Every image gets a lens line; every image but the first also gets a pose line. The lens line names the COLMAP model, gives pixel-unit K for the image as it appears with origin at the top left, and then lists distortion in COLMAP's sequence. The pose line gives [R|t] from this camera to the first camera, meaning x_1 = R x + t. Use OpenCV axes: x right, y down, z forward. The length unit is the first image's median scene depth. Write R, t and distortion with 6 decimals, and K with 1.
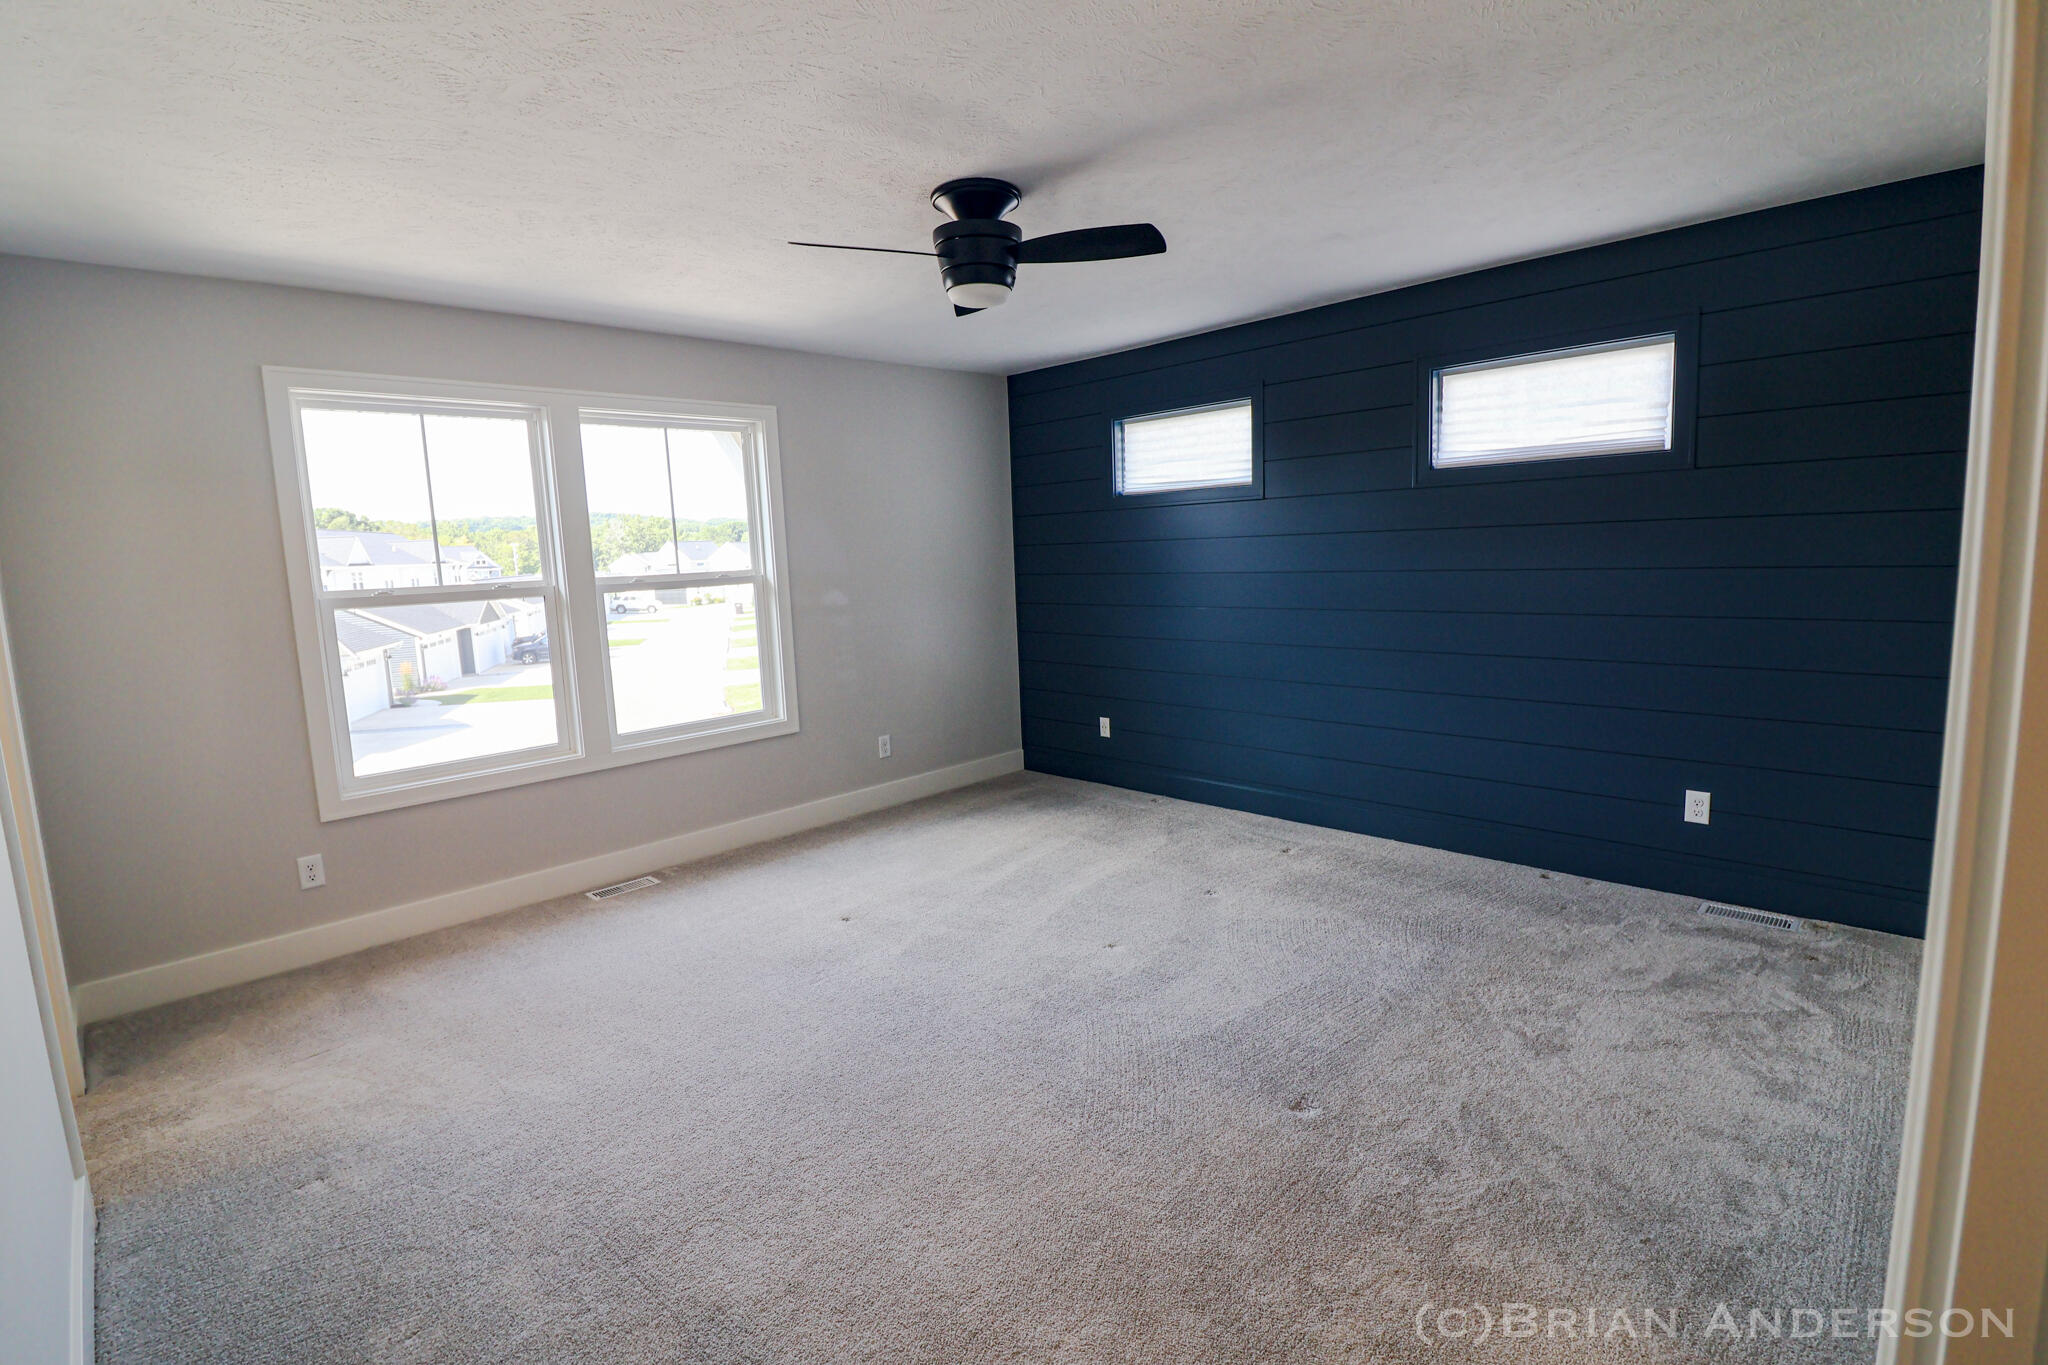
lens RADIAL K [[953.8, 0, 1014.6], [0, 953.8, 666.2], [0, 0, 1]] dist [0.018337, -0.000310]
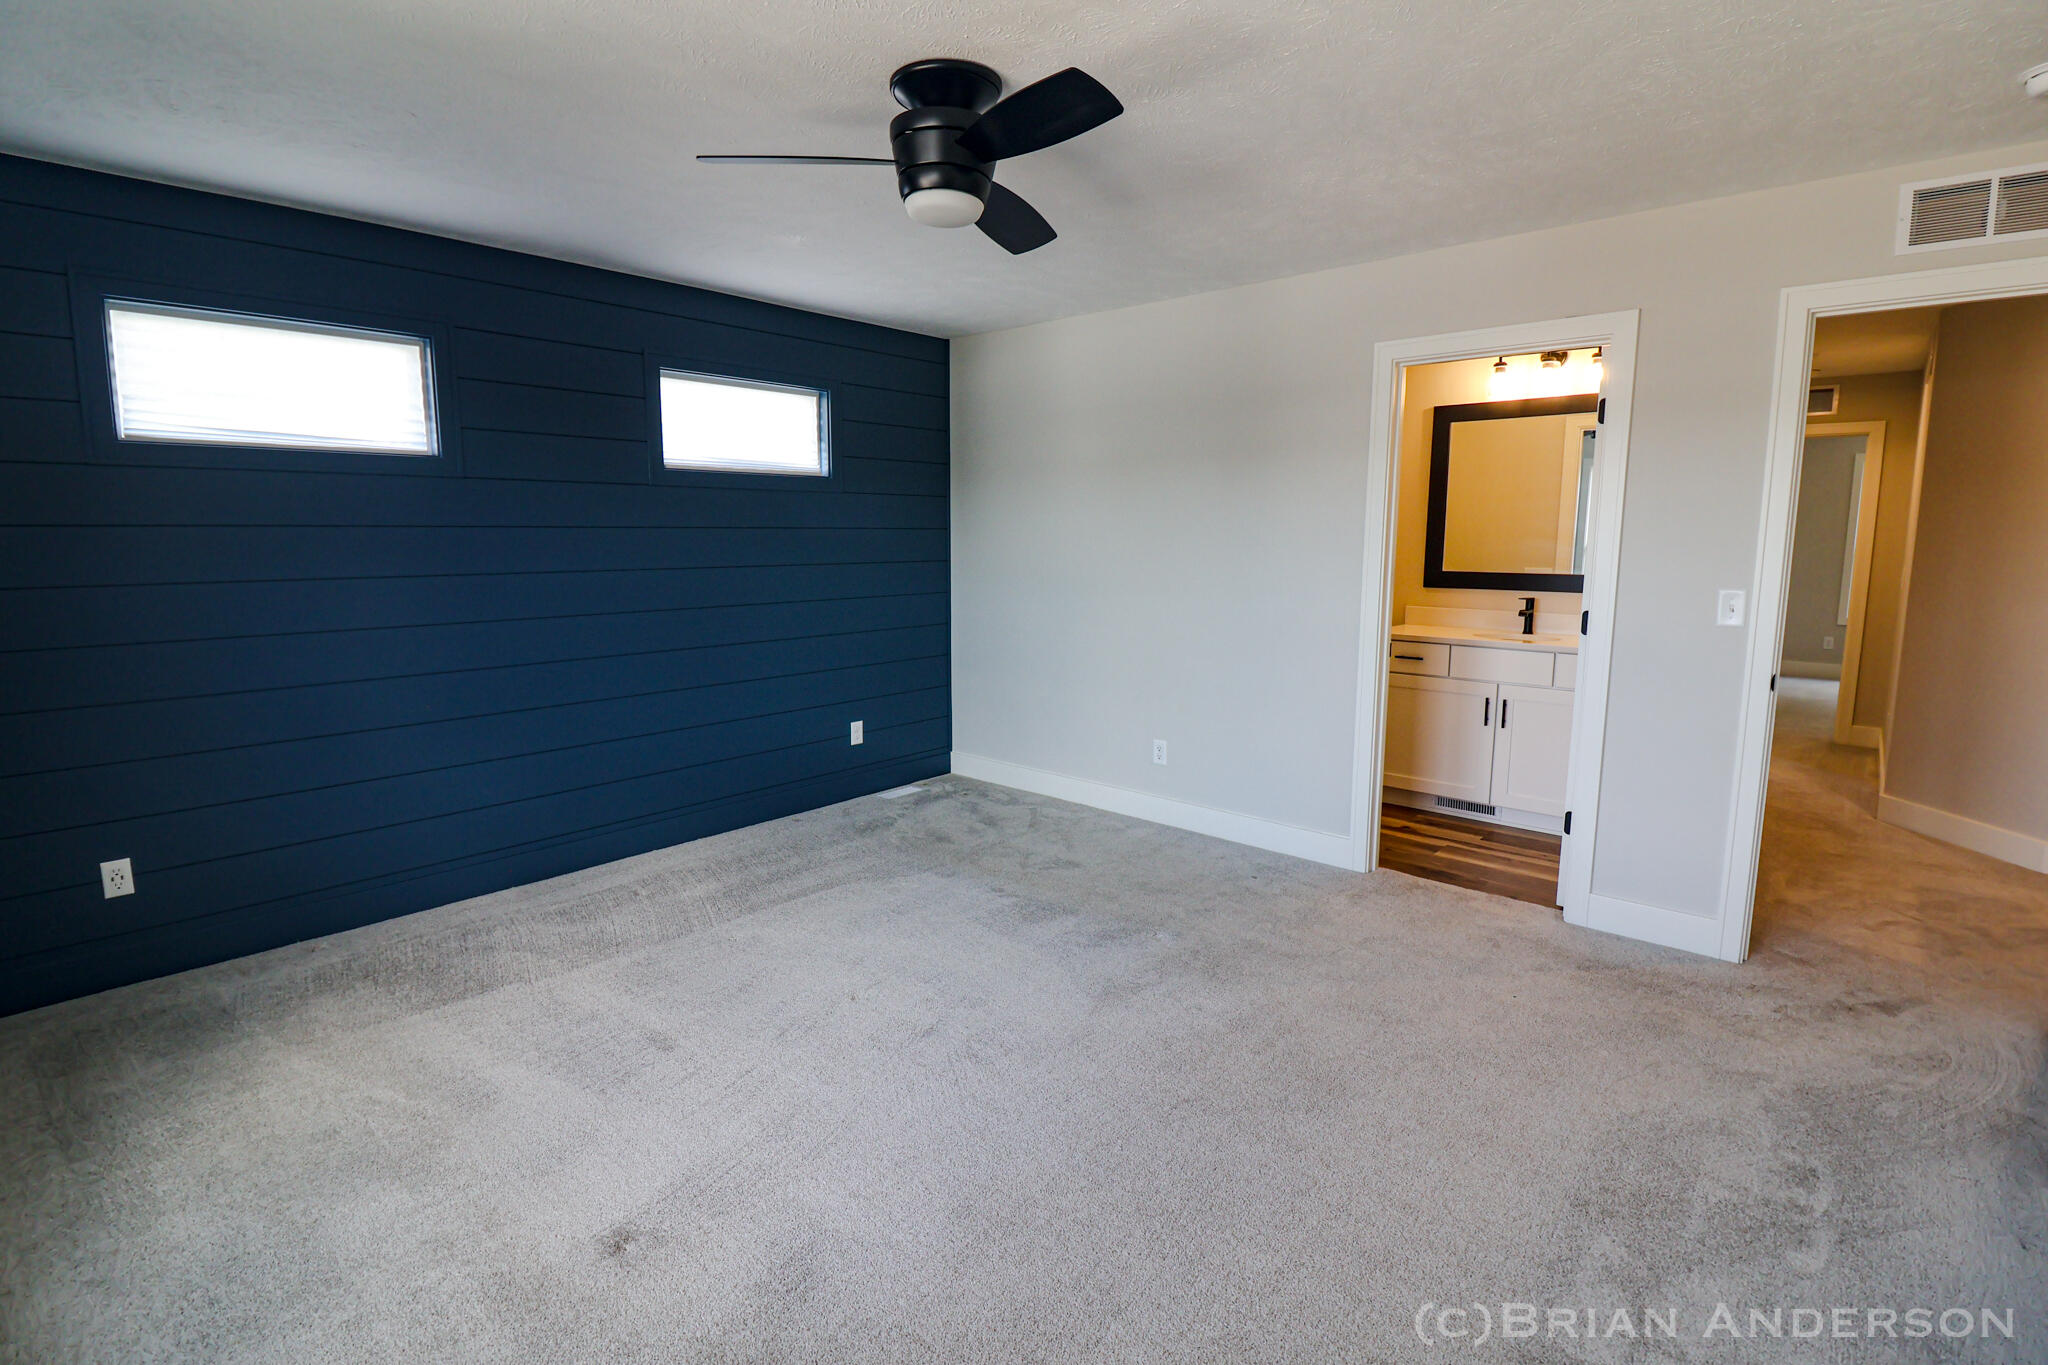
lens RADIAL K [[953.8, 0, 1014.6], [0, 953.8, 666.2], [0, 0, 1]] dist [0.018337, -0.000310]
pose [[-0.051045, -0.094252, 0.994239, -0.620571], [0.129139, 0.986556, 0.100154, -0.055251], [-0.990312, 0.133508, -0.038187, 0.731922]]
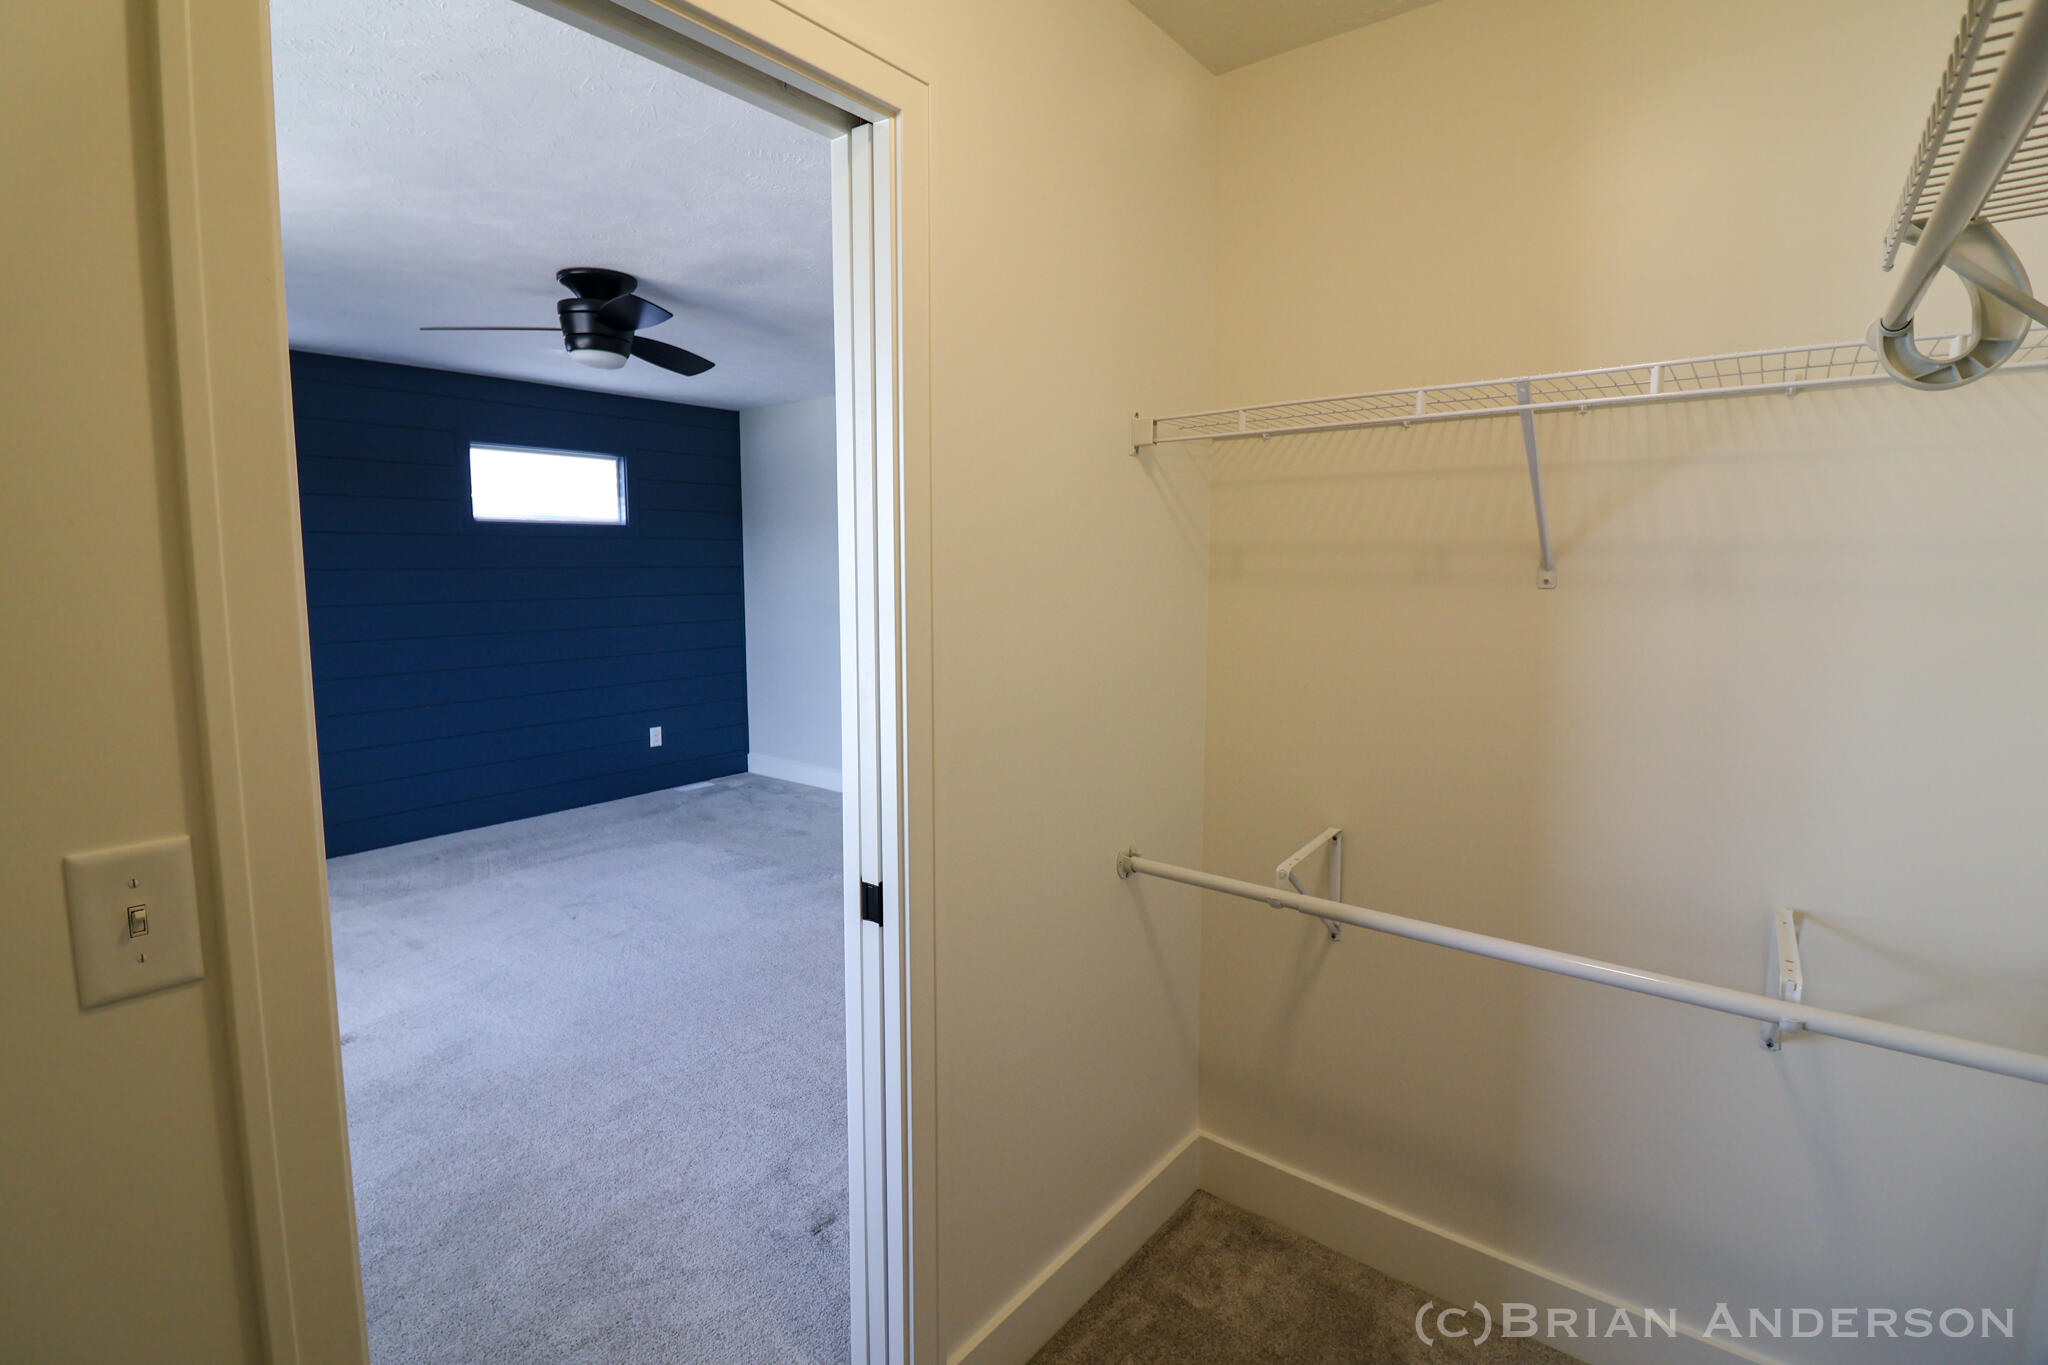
lens RADIAL K [[953.2, 0, 1016.2], [0, 953.2, 658.4], [0, 0, 1]] dist [-0.003051, -0.000286]
pose [[-0.110264, -0.054175, 0.992425, -0.918249], [0.132878, 0.988746, 0.068738, -0.018879], [-0.984980, 0.139451, -0.101824, 0.475420]]
